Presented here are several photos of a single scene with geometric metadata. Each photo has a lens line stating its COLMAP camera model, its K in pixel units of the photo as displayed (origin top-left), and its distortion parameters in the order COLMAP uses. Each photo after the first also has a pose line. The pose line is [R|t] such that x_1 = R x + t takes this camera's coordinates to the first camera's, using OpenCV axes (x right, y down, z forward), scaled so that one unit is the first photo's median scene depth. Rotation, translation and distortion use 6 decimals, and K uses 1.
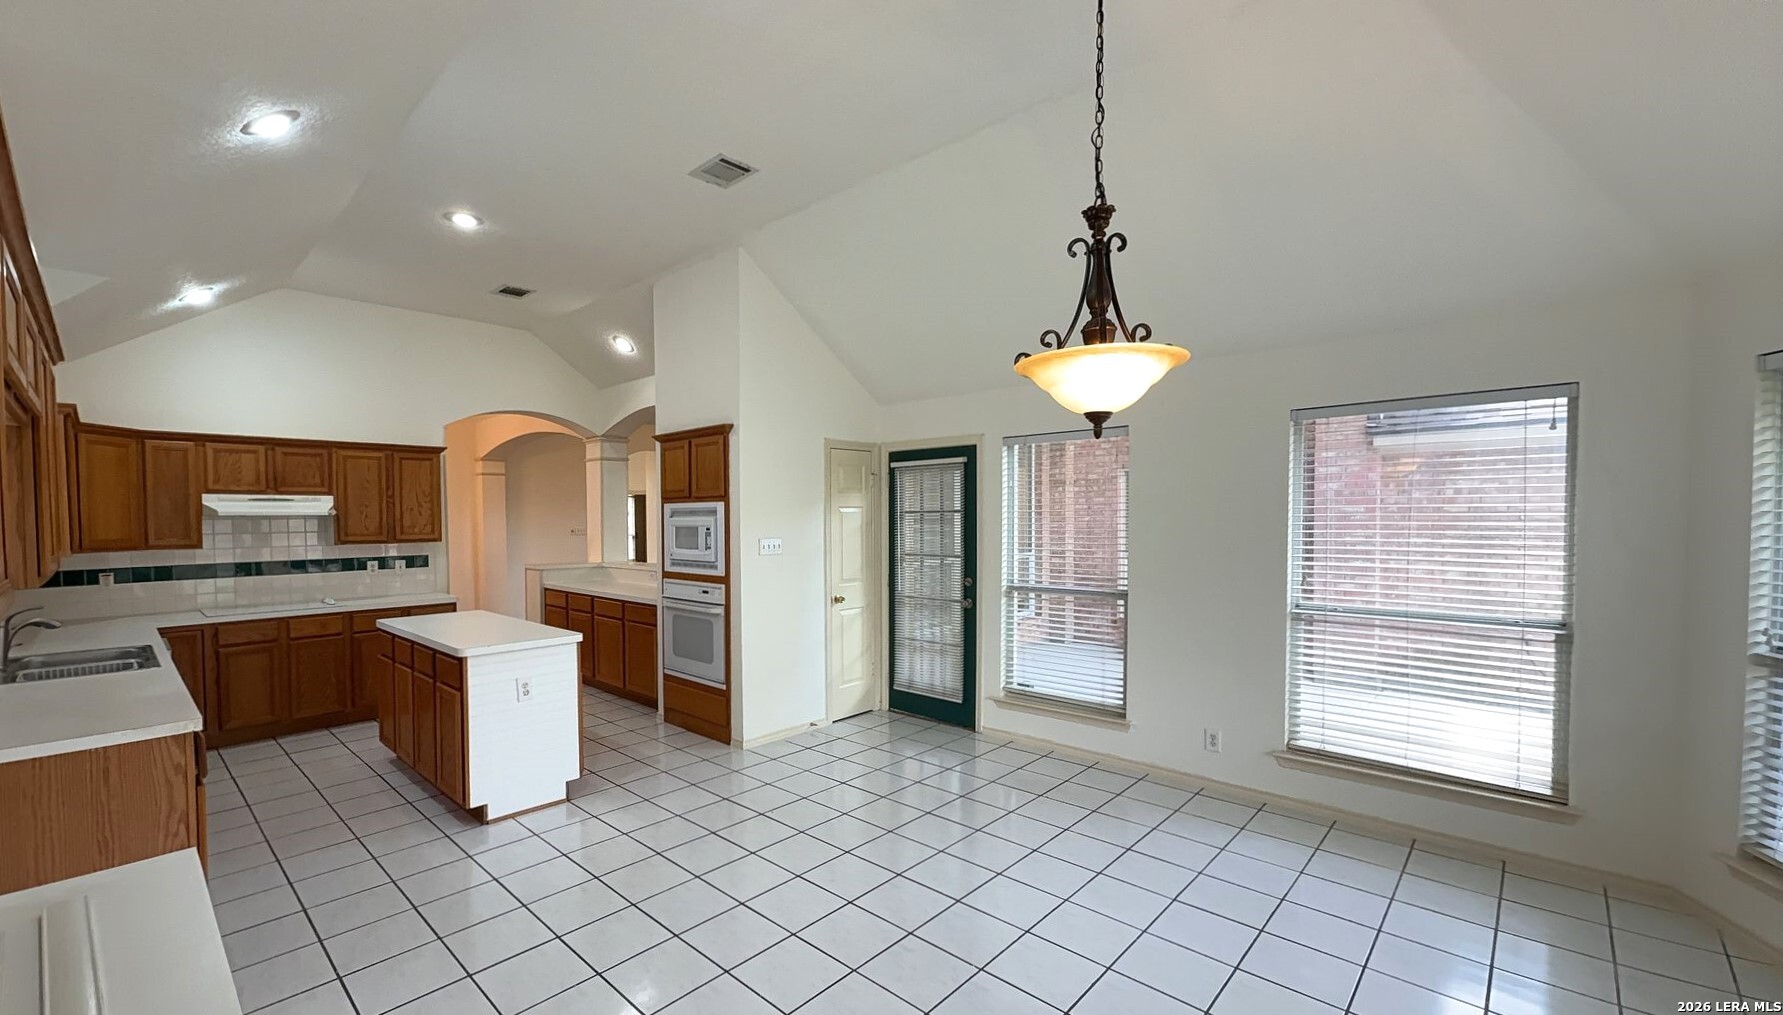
lens RADIAL K [[716.2, 0, 891.6], [0, 716.2, 526.2], [0, 0, 1]] dist [0.000076, -0.000009]
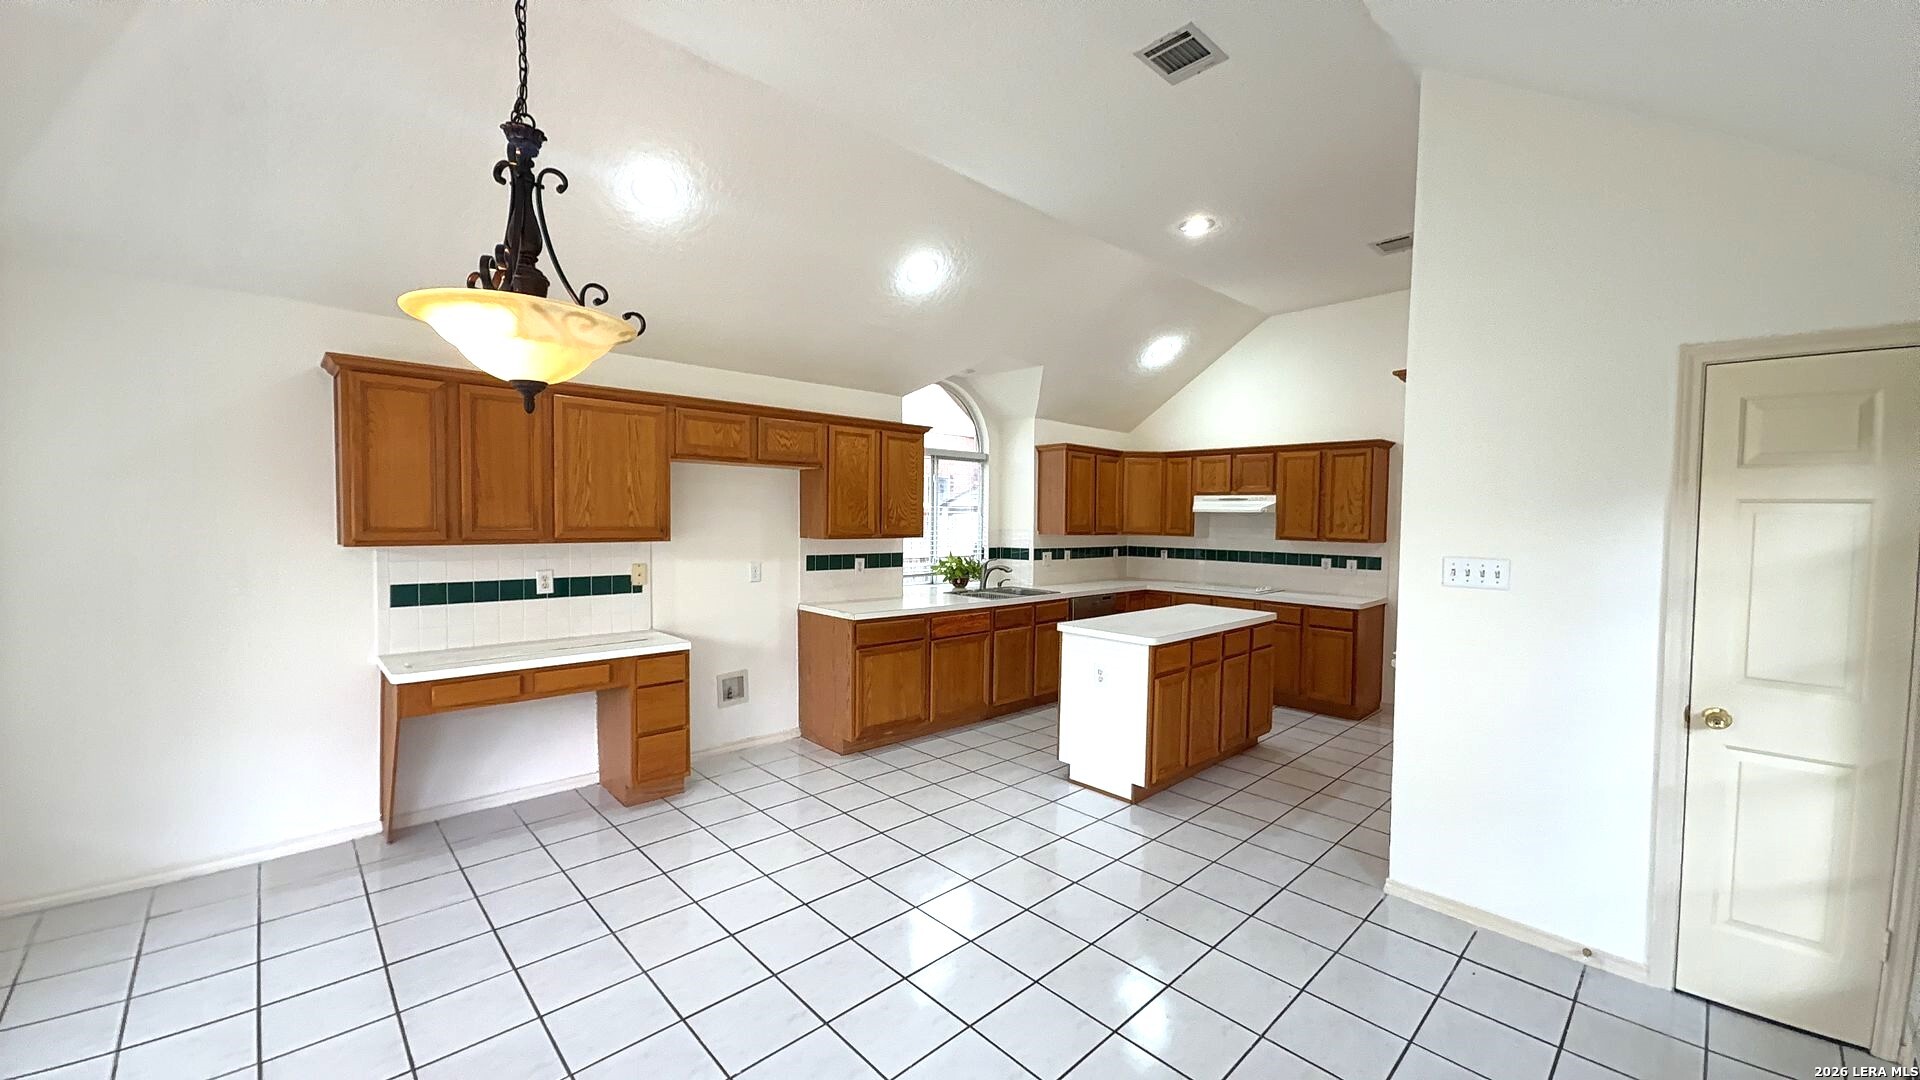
lens RADIAL K [[773.7, 0, 959.4], [0, 773.7, 535.2], [0, 0, 1]] dist [-0.001421, -0.000346]
pose [[-0.103455, 0.034596, -0.994032, 0.459743], [-0.027768, 0.998905, 0.037655, -0.012122], [0.994246, 0.031498, -0.102381, 0.649523]]
